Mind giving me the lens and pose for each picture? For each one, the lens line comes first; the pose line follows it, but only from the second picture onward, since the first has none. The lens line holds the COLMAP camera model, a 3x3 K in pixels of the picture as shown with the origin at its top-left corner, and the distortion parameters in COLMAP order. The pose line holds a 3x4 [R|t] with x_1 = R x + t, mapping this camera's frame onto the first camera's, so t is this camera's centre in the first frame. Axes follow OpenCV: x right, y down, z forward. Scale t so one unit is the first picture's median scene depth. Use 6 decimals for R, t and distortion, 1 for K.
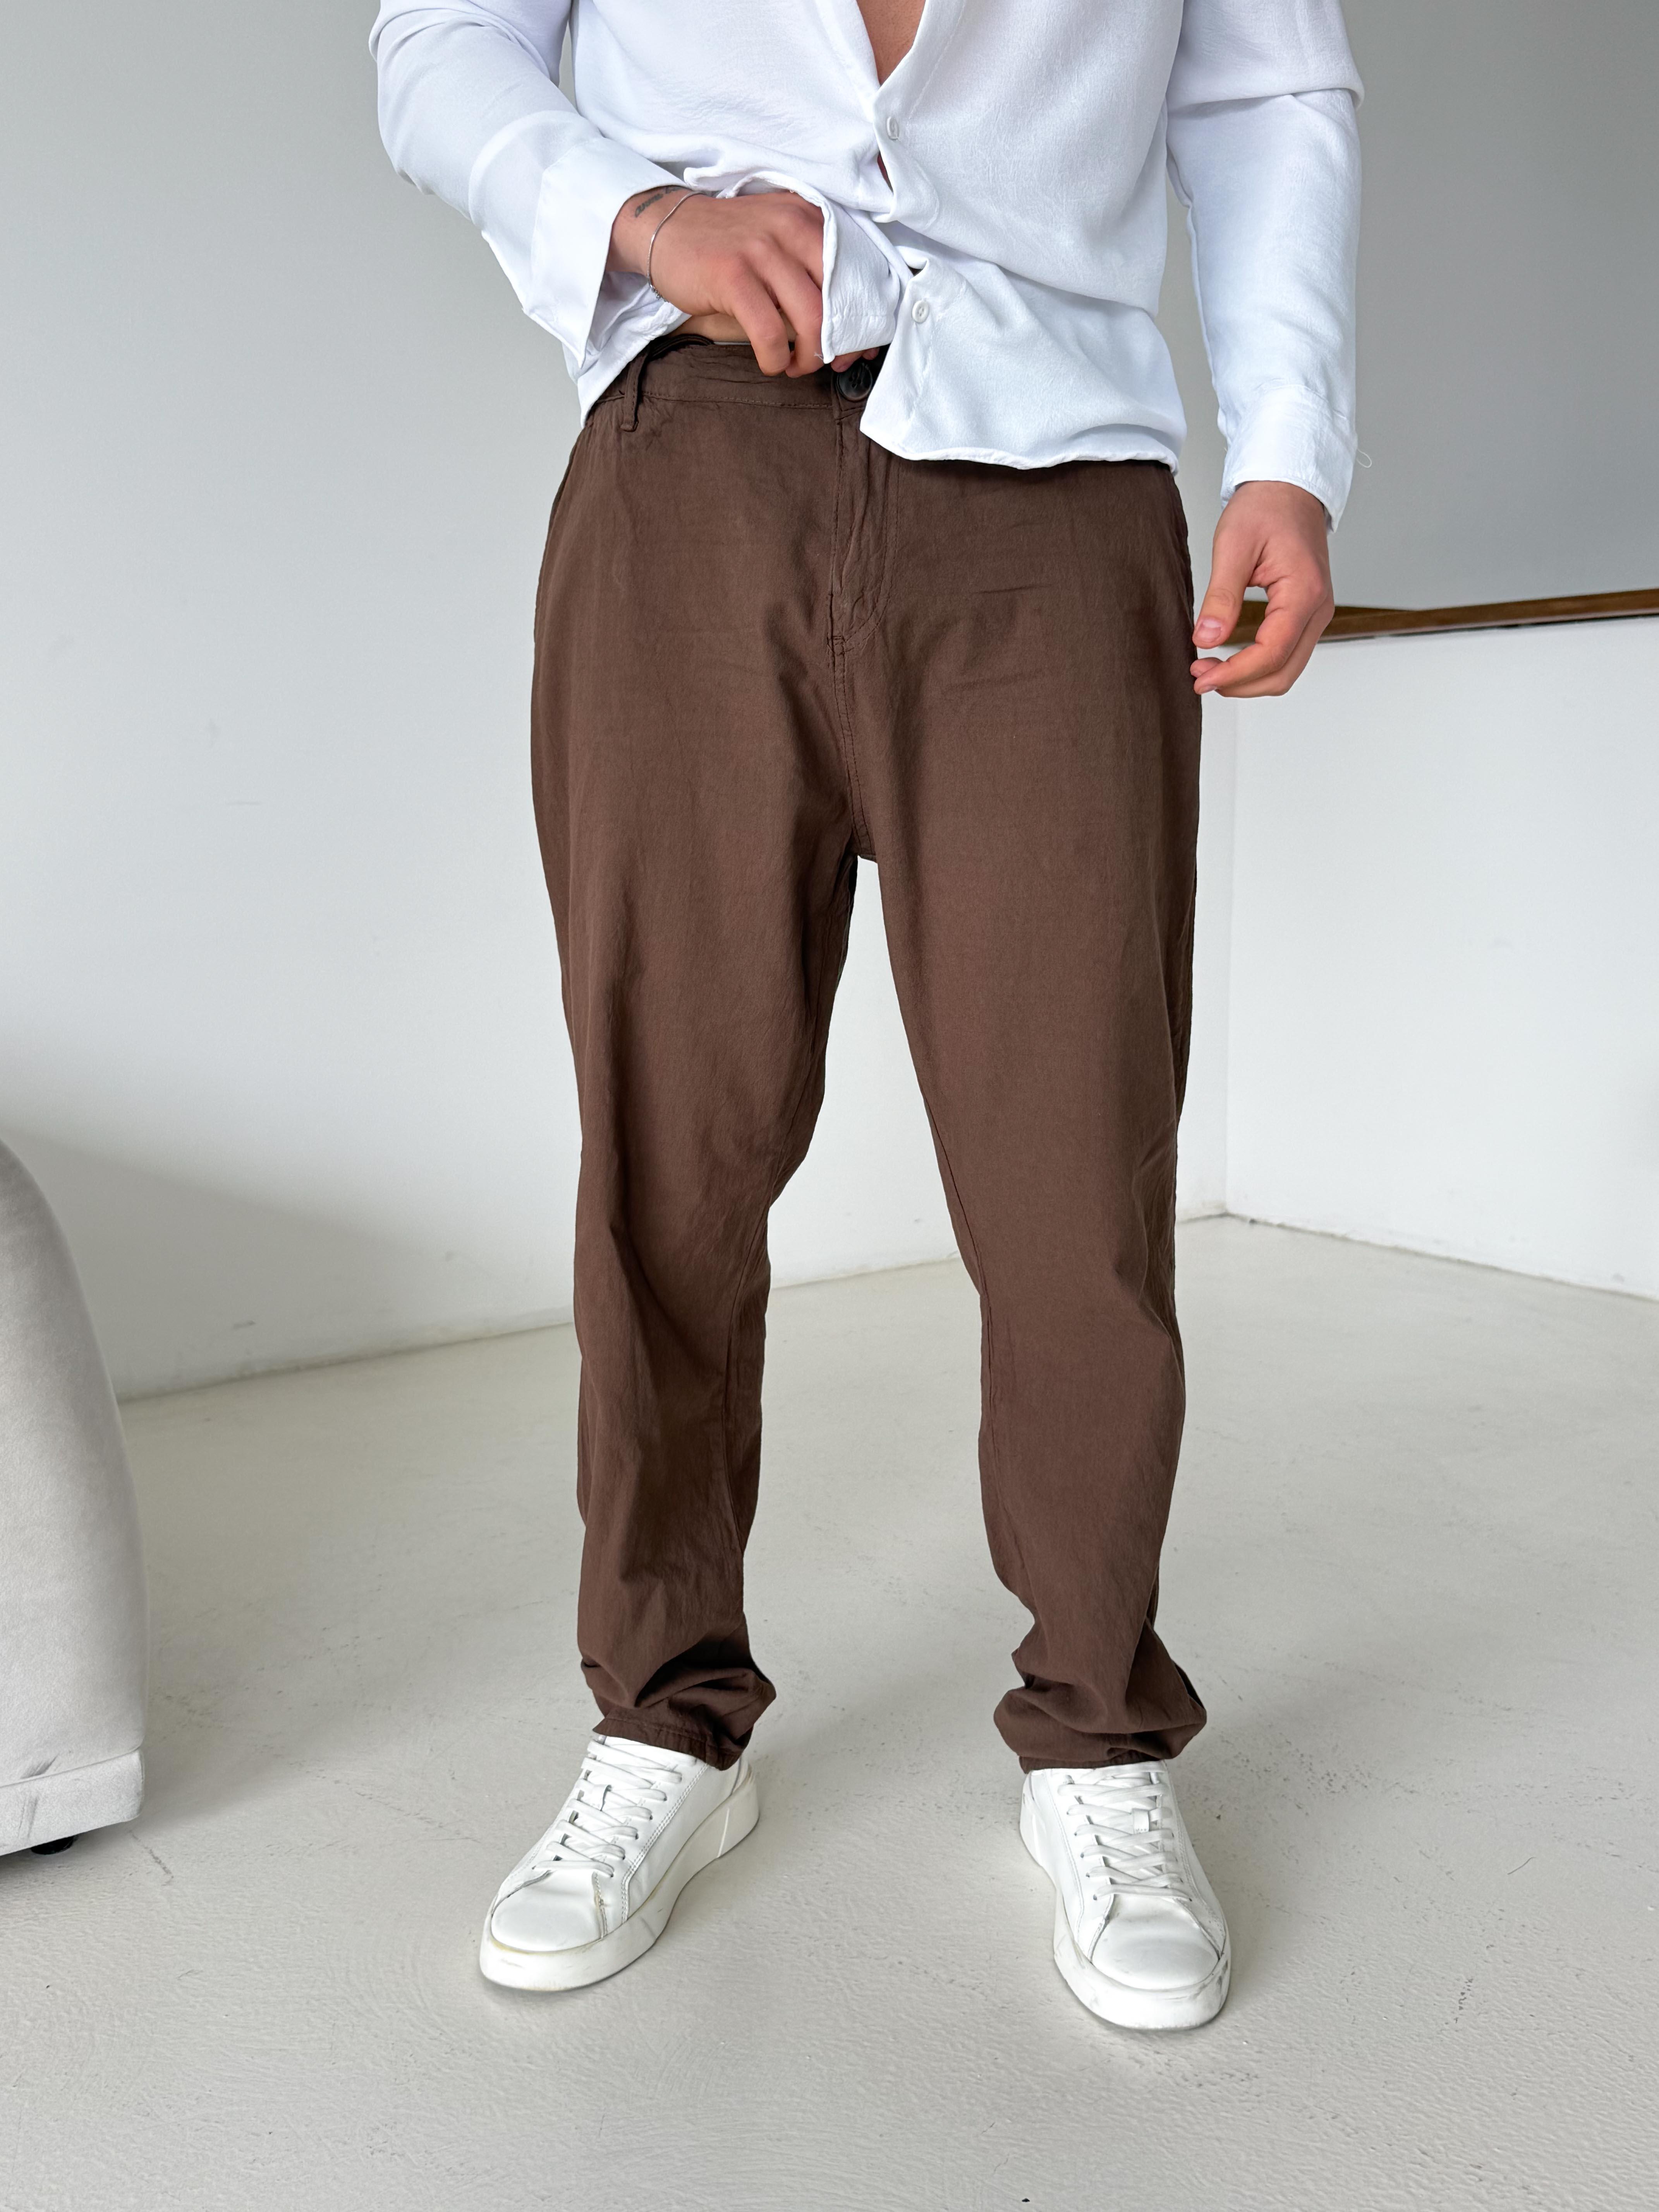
lens RADIAL K [[2233.2, 0, 817.0], [0, 2233.2, 1110.0], [0, 0, 1]] dist [0.083481, -0.158283]
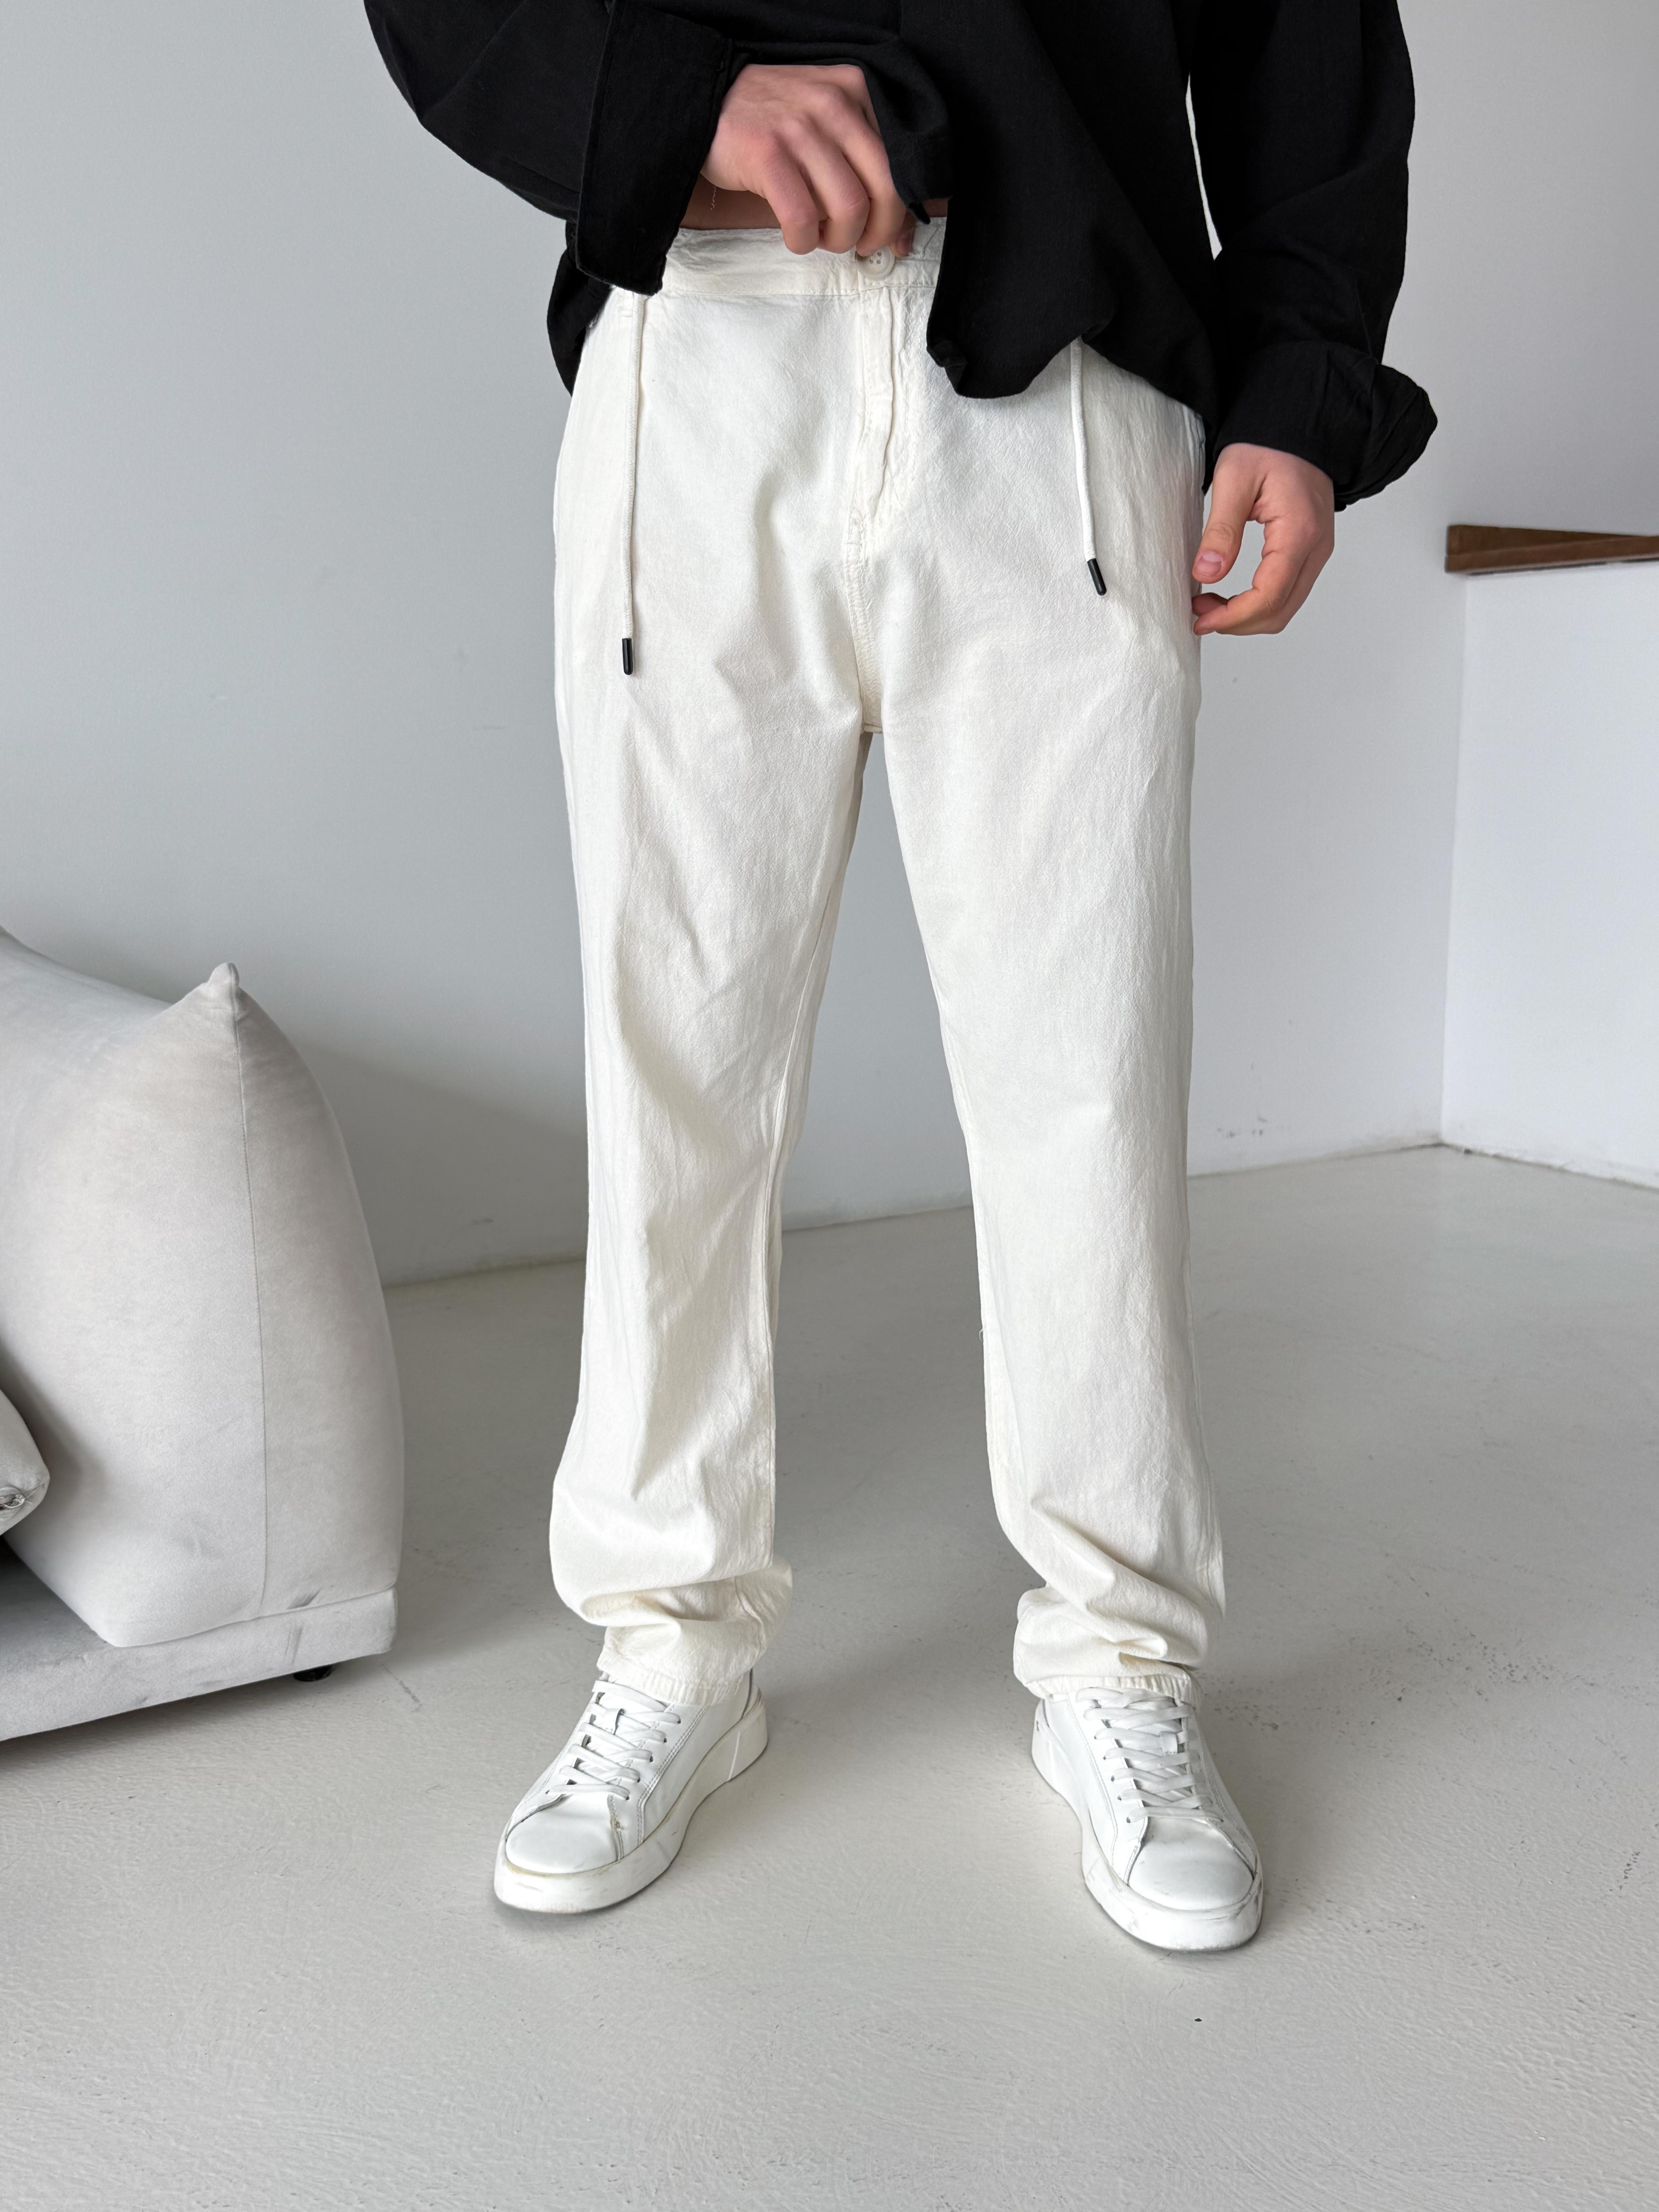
lens RADIAL K [[2230.3, 0, 832.9], [0, 2230.3, 1078.9], [0, 0, 1]] dist [0.144179, -0.274454]
pose [[0.995723, 0.018346, -0.090548, 0.007022], [-0.016973, 0.999729, 0.015912, 0.015738], [0.090816, -0.014307, 0.995765, -0.069167]]
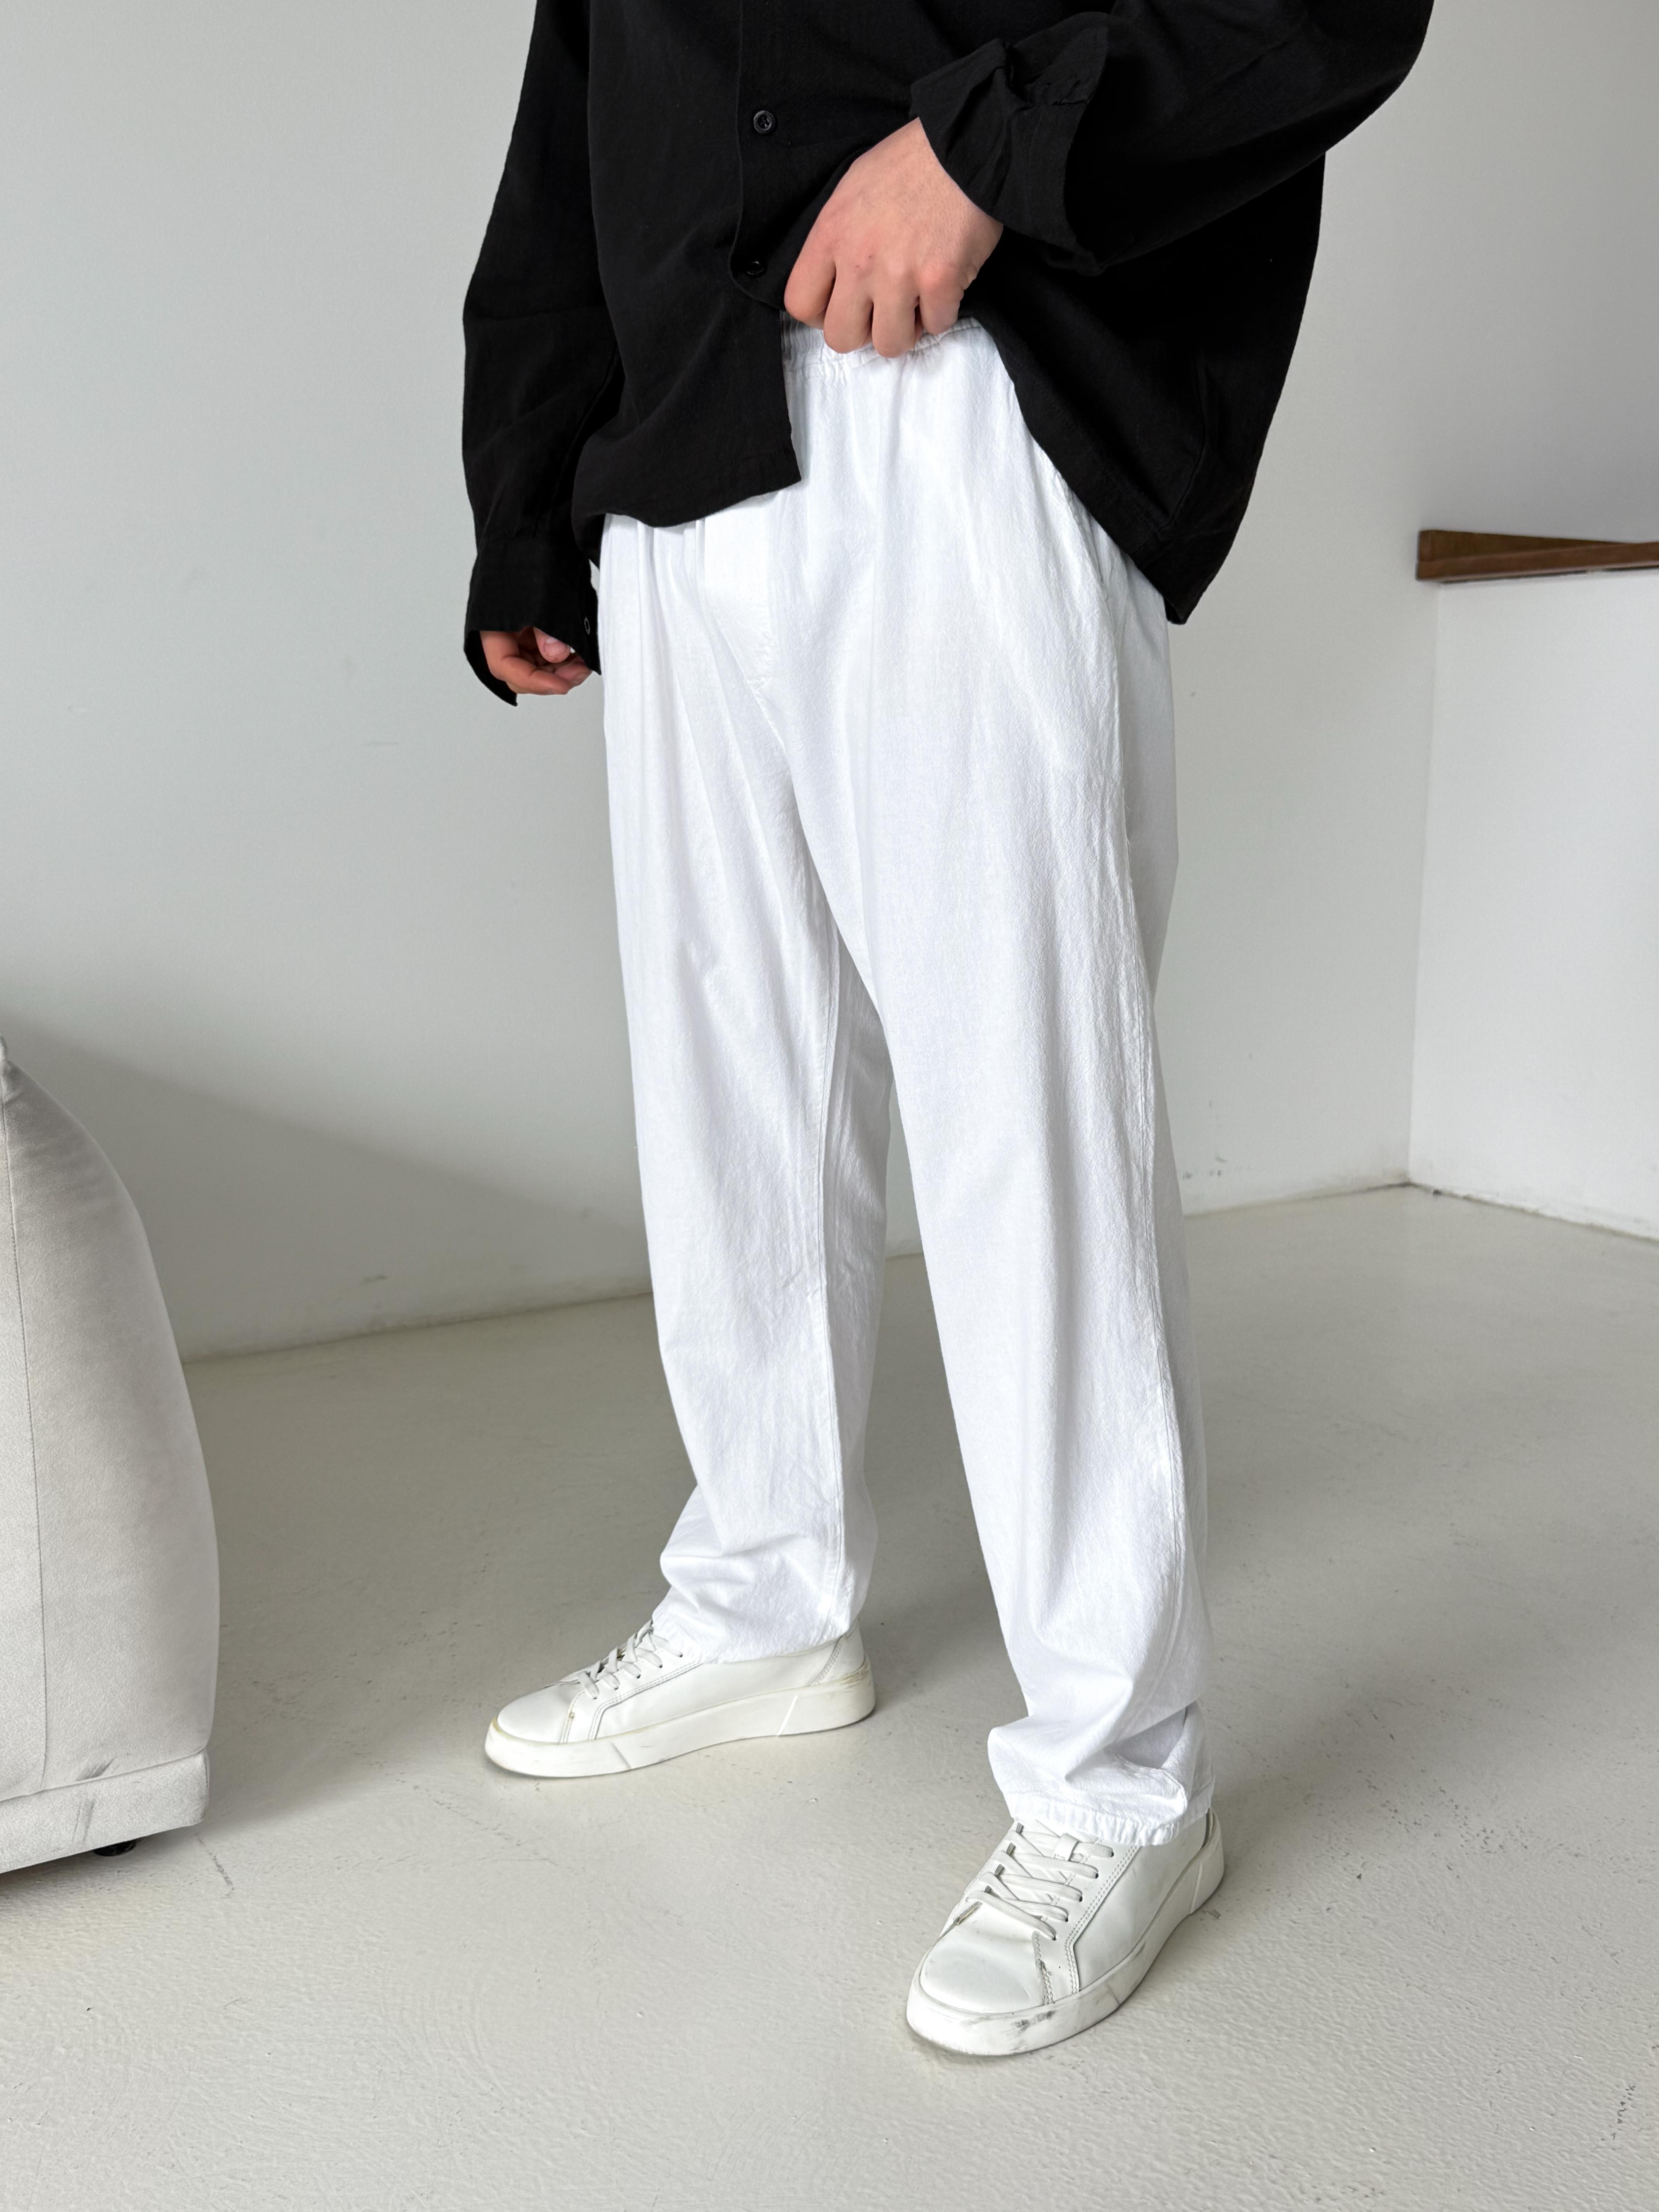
lens RADIAL K [[2230.5, 0, 829.5], [0, 2230.5, 1106.0], [0, 0, 1]] dist [0.108070, -0.209360]
pose [[0.996646, 0.022488, -0.078689, 0.031584], [-0.020355, 0.999406, 0.027807, -0.020335], [0.079268, -0.026112, 0.996511, 0.085020]]
